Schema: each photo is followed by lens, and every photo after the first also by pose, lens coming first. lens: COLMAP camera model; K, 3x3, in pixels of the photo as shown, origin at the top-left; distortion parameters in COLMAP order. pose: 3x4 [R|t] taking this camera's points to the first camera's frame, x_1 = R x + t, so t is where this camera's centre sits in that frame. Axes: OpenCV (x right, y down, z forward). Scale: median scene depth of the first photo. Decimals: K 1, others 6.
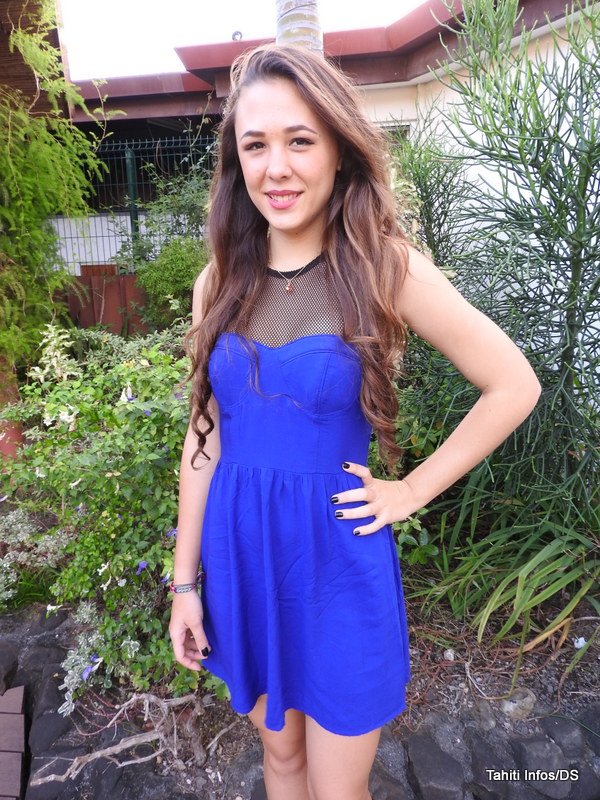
lens RADIAL K [[556.0, 0, 300.0], [0, 556.0, 400.0], [0, 0, 1]] dist [-0.001028, -0.005505]
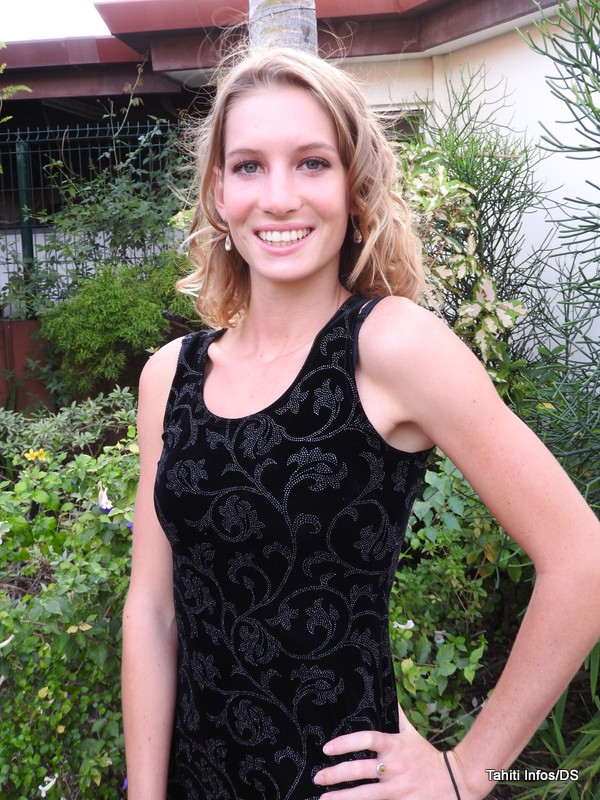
lens RADIAL K [[818.8, 0, 305.8], [0, 818.8, 399.8], [0, 0, 1]] dist [-0.011520, 0.005918]
pose [[0.995487, -0.027003, 0.090971, -0.115477], [0.037674, 0.992334, -0.117707, -0.003841], [-0.087095, 0.120603, 0.988873, 0.019379]]
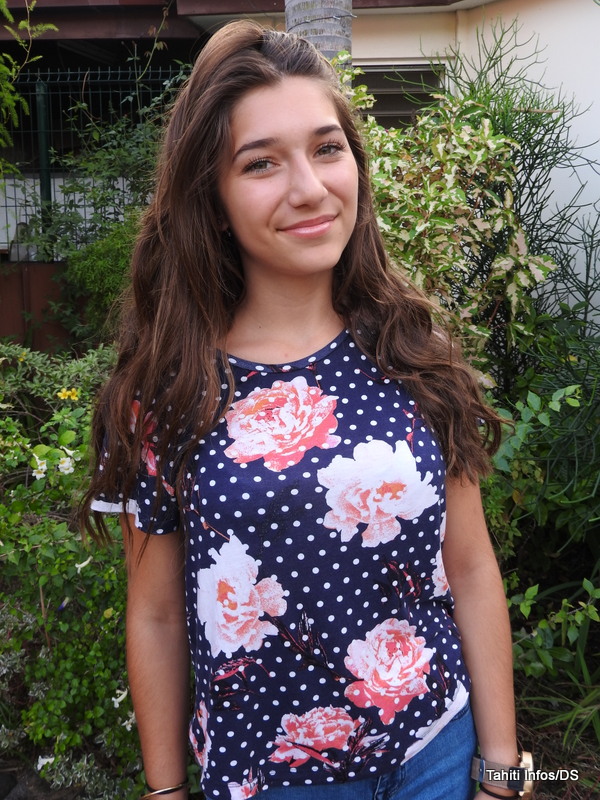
lens RADIAL K [[817.7, 0, 300.0], [0, 817.7, 396.9], [0, 0, 1]] dist [-0.002329, -0.011651]
pose [[0.994049, -0.004262, 0.108850, -0.204112], [0.011953, 0.997468, -0.070103, 0.017074], [-0.108275, 0.070987, 0.991583, -0.002572]]
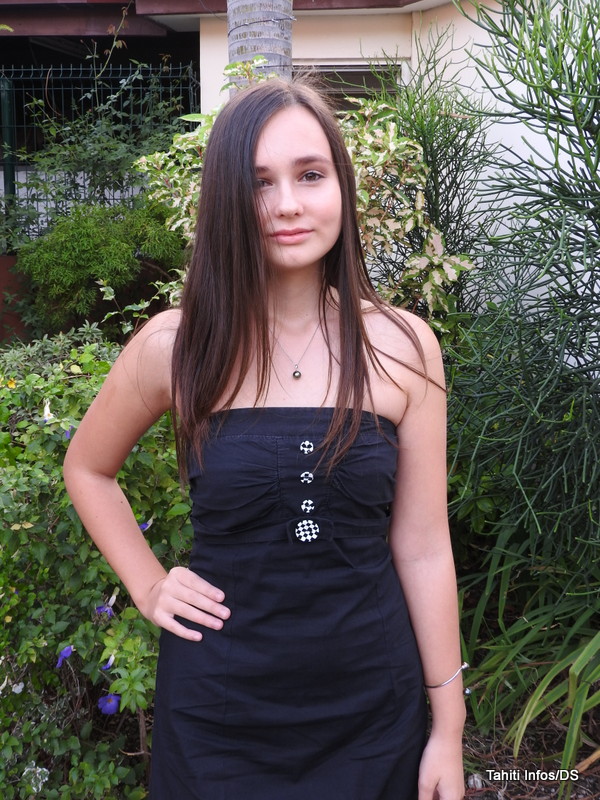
lens RADIAL K [[817.7, 0, 300.0], [0, 817.7, 396.9], [0, 0, 1]] dist [-0.002329, -0.011651]
pose [[0.995492, 0.012639, 0.094003, -0.060170], [-0.006709, 0.997983, -0.063133, 0.023676], [-0.094611, 0.062218, 0.993568, -0.063004]]
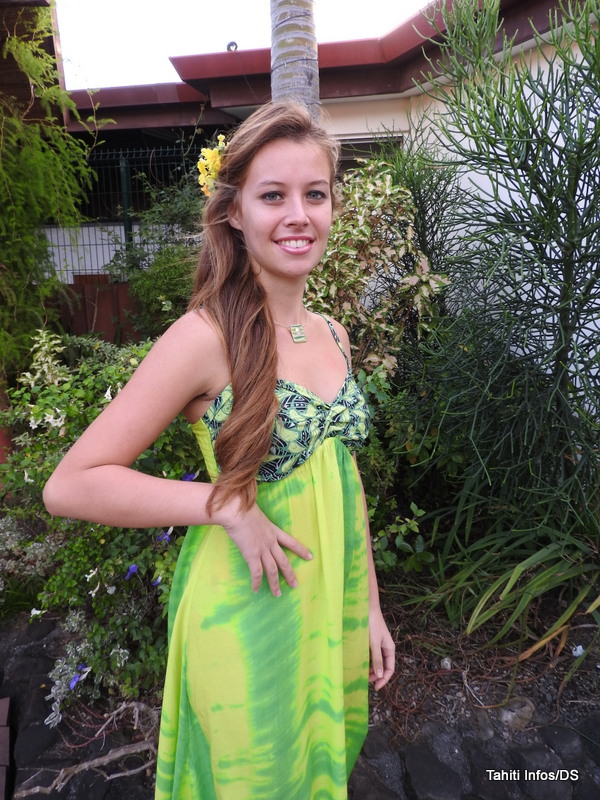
lens RADIAL K [[556.0, 0, 300.0], [0, 556.0, 400.0], [0, 0, 1]] dist [-0.001028, -0.005505]
pose [[0.999916, 0.001786, 0.012852, -0.002595], [-0.001480, 0.999717, -0.023762, 0.015521], [-0.012891, 0.023741, 0.999635, 0.009939]]
